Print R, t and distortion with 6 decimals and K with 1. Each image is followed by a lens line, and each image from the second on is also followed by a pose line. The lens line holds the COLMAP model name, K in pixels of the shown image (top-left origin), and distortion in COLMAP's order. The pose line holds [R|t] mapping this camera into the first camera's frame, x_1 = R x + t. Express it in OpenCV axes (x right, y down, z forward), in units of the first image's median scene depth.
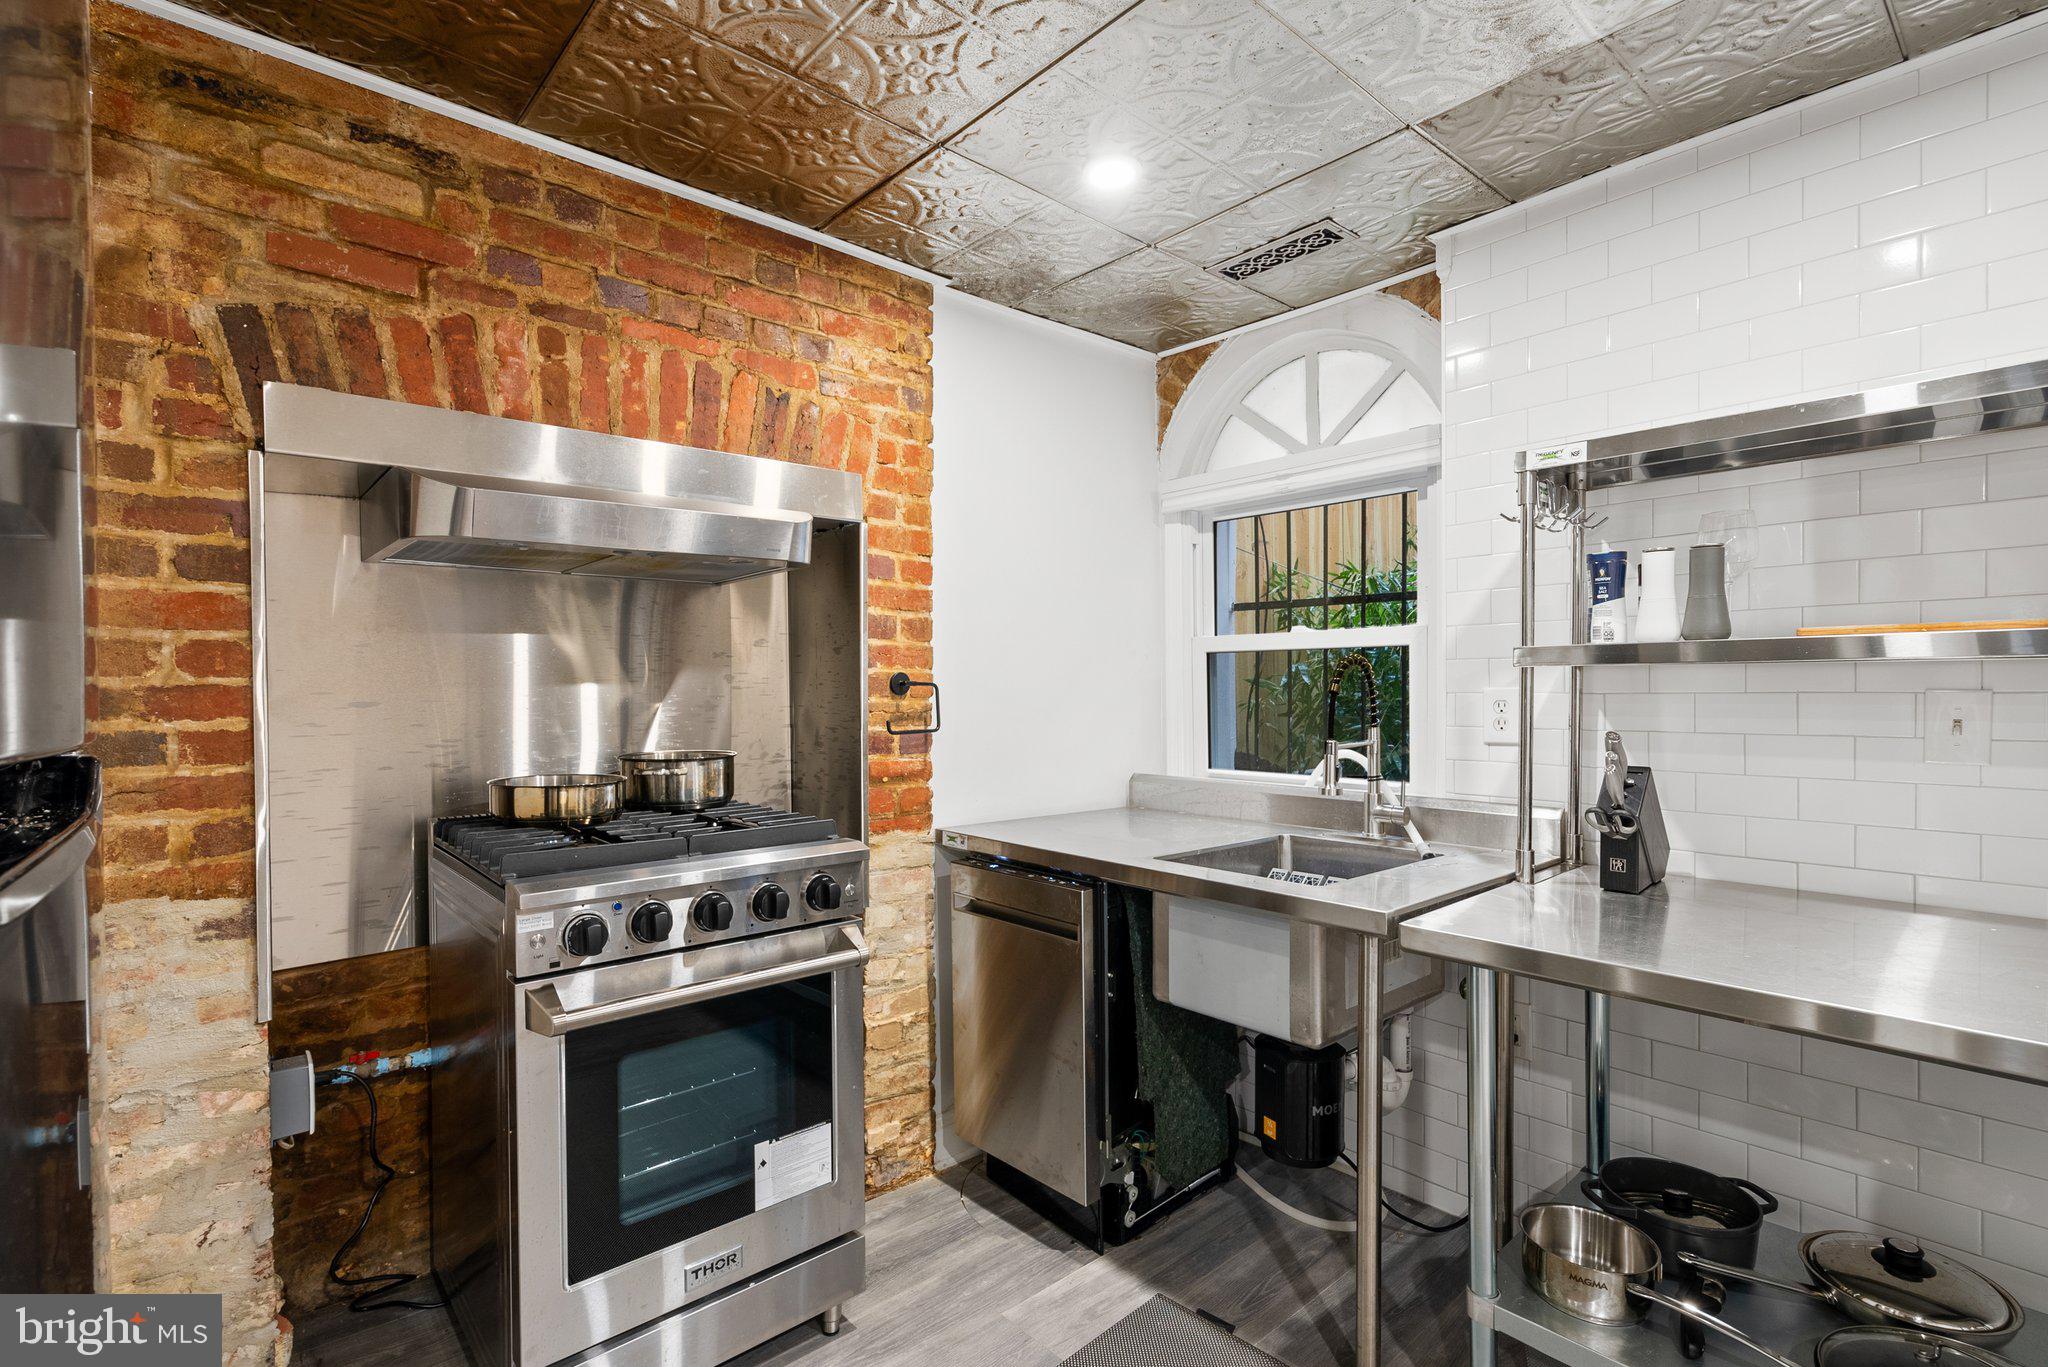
lens RADIAL K [[948.2, 0, 1027.7], [0, 948.2, 692.4], [0, 0, 1]] dist [-0.005644, 0.002575]
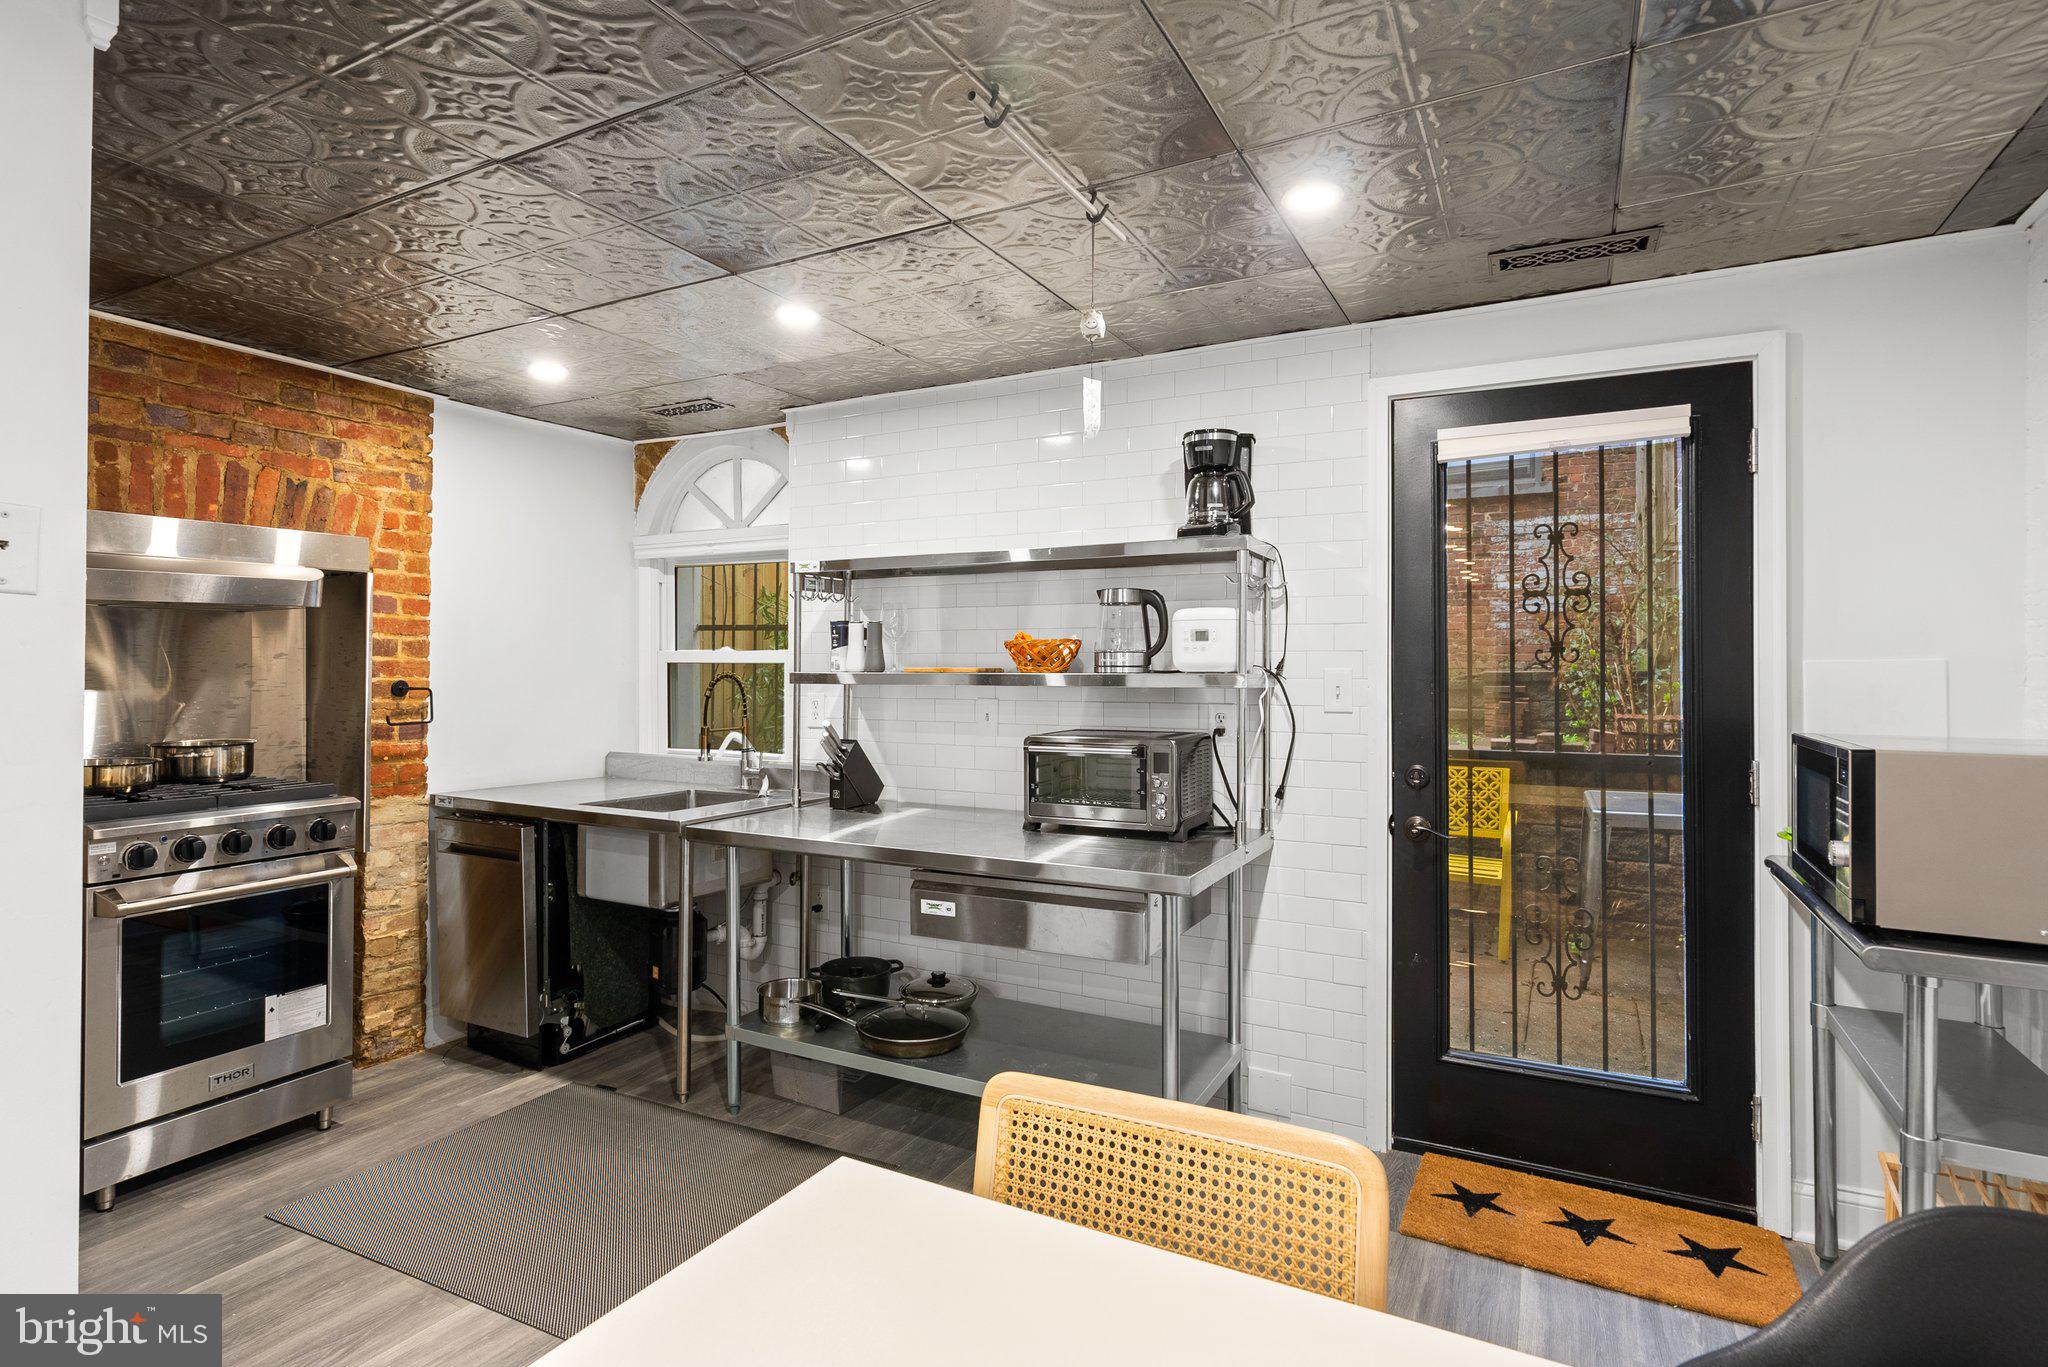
lens RADIAL K [[1010.4, 0, 1014.7], [0, 1010.4, 655.5], [0, 0, 1]] dist [0.001296, 0.002346]
pose [[0.939883, 0.013257, 0.341238, 0.215753], [-0.007419, 0.999803, -0.018407, -0.038977], [-0.341415, 0.014769, 0.939797, -0.727525]]
